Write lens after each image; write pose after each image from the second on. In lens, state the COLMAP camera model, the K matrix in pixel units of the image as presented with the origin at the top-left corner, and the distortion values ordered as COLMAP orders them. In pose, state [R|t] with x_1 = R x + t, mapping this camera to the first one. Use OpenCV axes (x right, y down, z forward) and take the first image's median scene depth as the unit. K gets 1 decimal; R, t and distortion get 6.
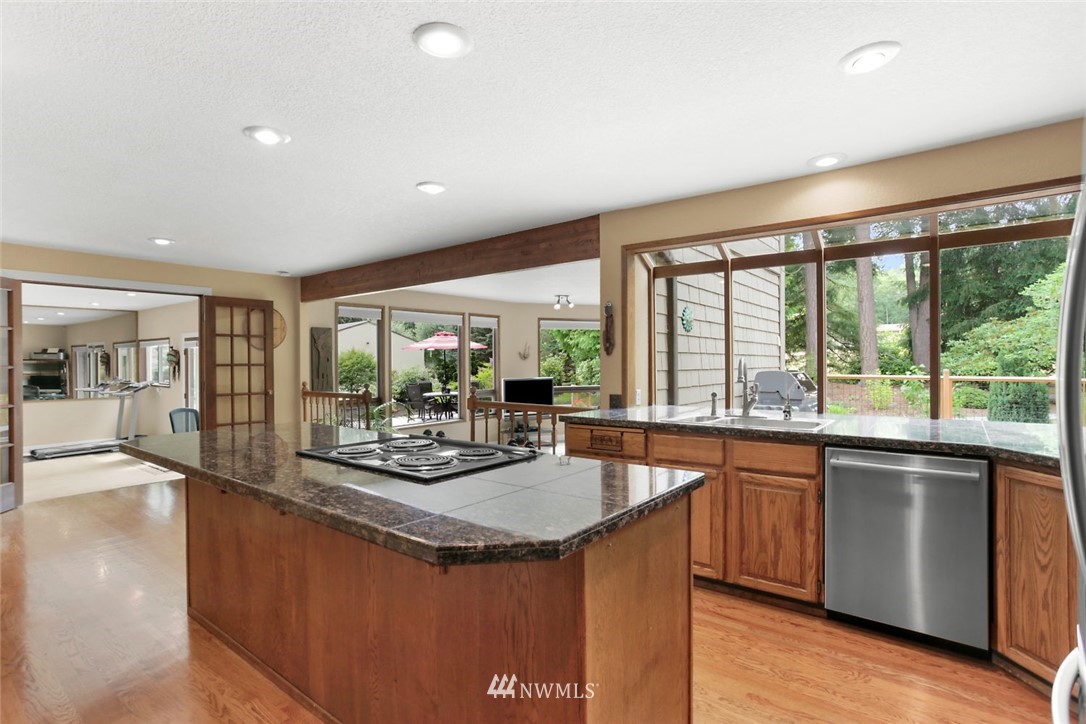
lens RADIAL K [[528.2, 0, 543.0], [0, 528.2, 362.0], [0, 0, 1]] dist [-0.001277, -0.000022]
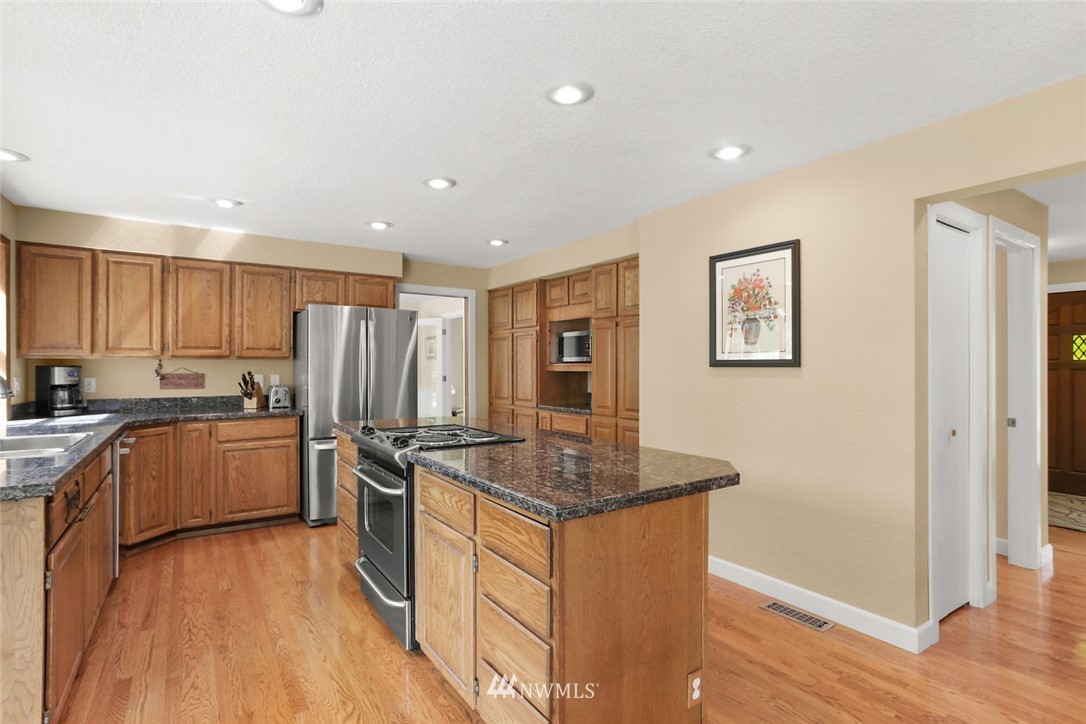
lens RADIAL K [[528.2, 0, 543.0], [0, 528.2, 362.0], [0, 0, 1]] dist [-0.001277, -0.000022]
pose [[-0.951169, 0.005660, 0.308620, -0.801651], [0.004701, 0.999982, -0.003849, -0.009732], [-0.308636, -0.002210, -0.951178, 1.973729]]
